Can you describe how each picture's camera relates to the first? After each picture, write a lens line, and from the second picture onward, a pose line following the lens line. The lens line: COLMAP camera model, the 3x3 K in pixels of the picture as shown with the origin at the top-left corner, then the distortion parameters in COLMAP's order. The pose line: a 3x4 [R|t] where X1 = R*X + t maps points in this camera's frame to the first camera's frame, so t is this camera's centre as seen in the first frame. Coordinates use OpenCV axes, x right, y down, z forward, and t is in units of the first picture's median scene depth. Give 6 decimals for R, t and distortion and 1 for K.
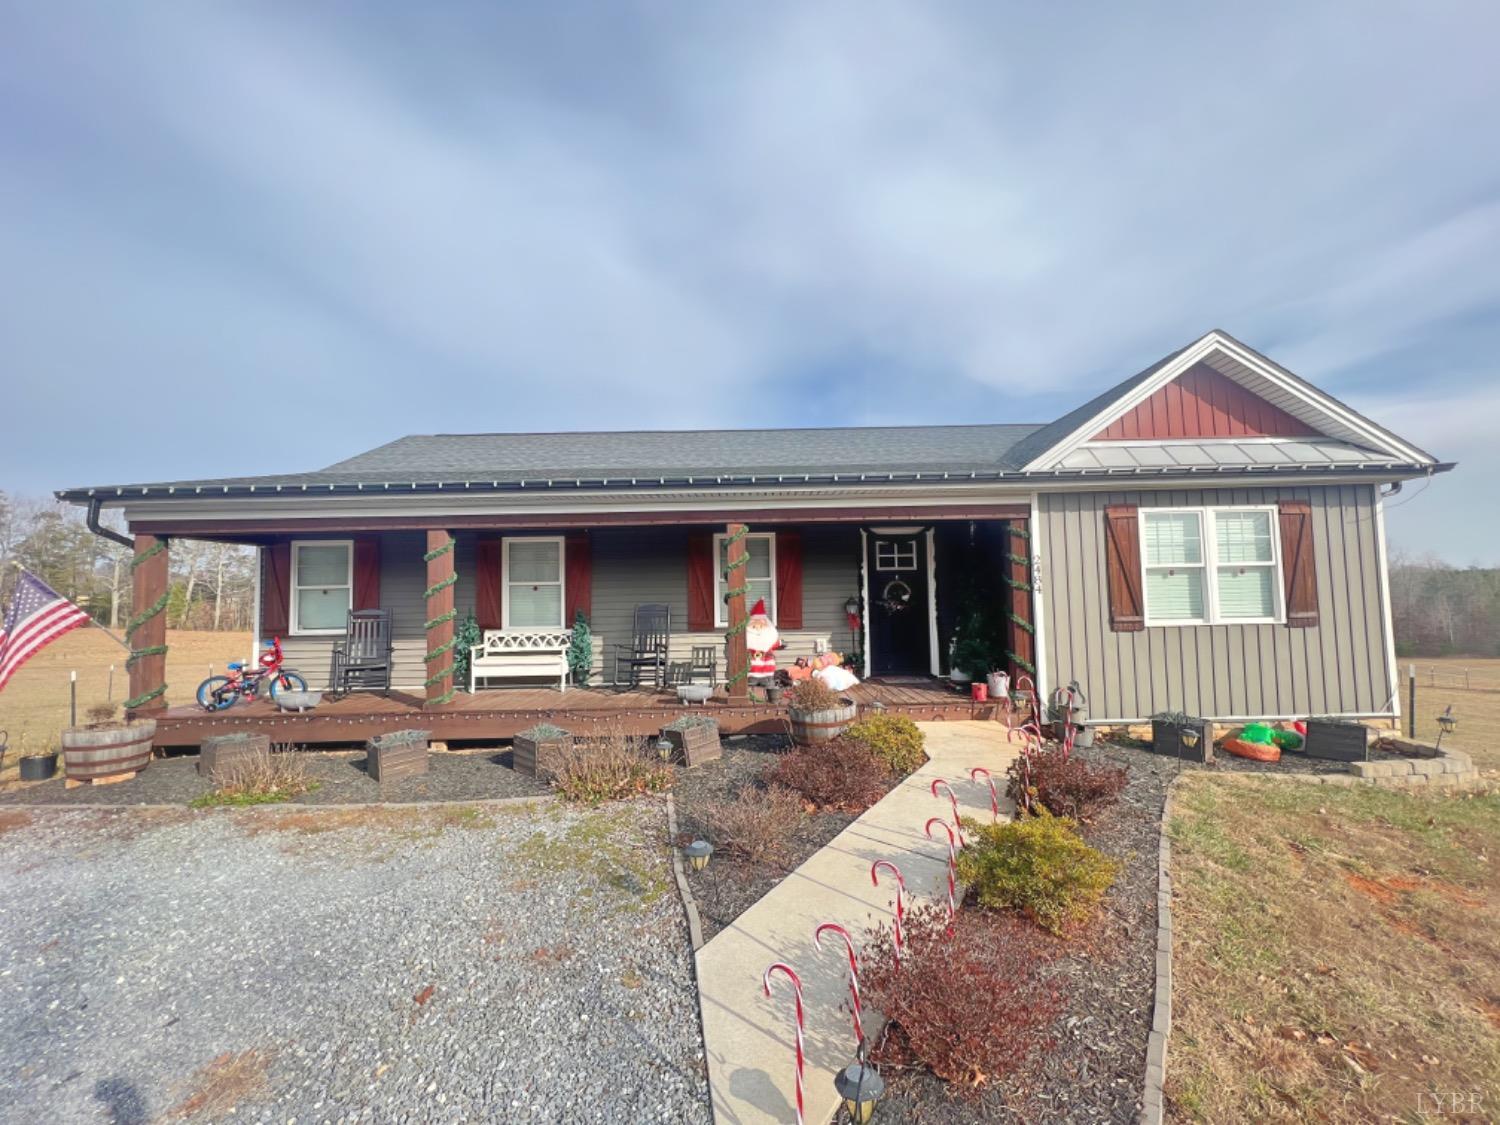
lens RADIAL K [[610.2, 0, 750.0], [0, 610.2, 562.5], [0, 0, 1]] dist [0.017960, -0.020122]
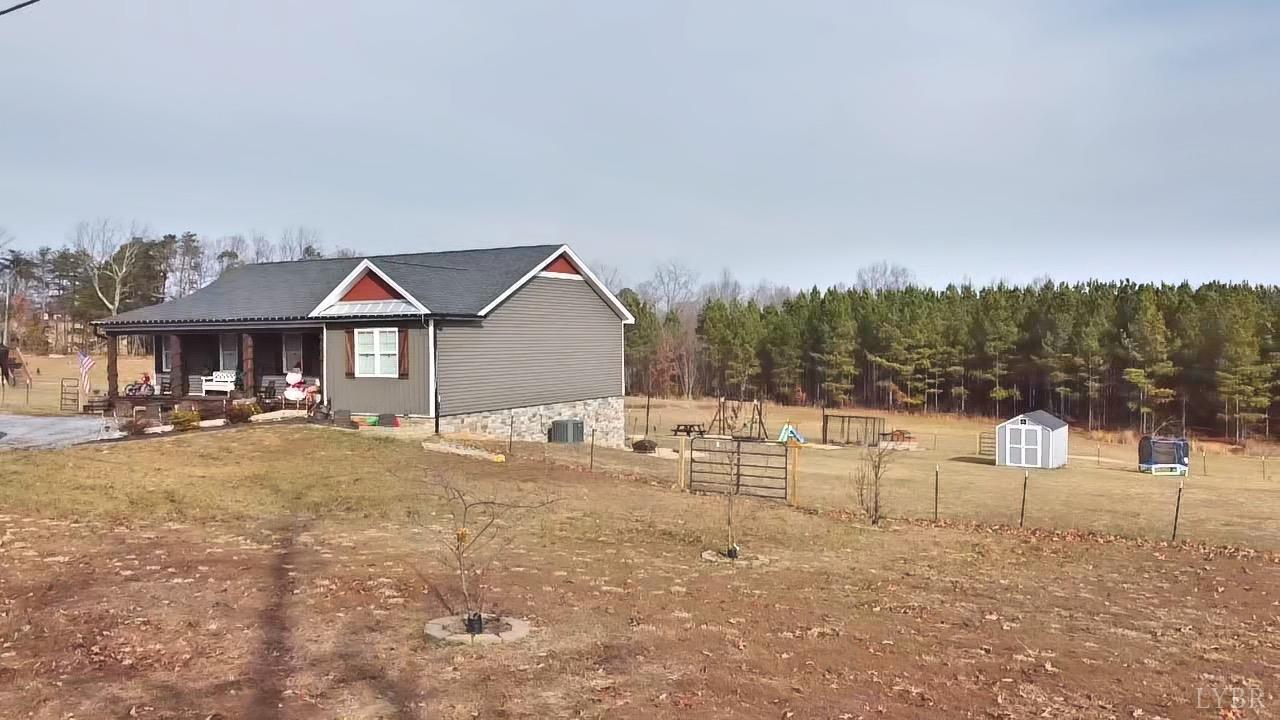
lens RADIAL K [[1024.0, 0, 640.0], [0, 1024.0, 360.0], [0, 0, 1]] dist [-0.006198, -0.002264]
pose [[0.869066, 0.021959, -0.494208, 3.685660], [0.018251, 0.996911, 0.076390, -0.259143], [0.494359, -0.075407, 0.865981, -2.028955]]
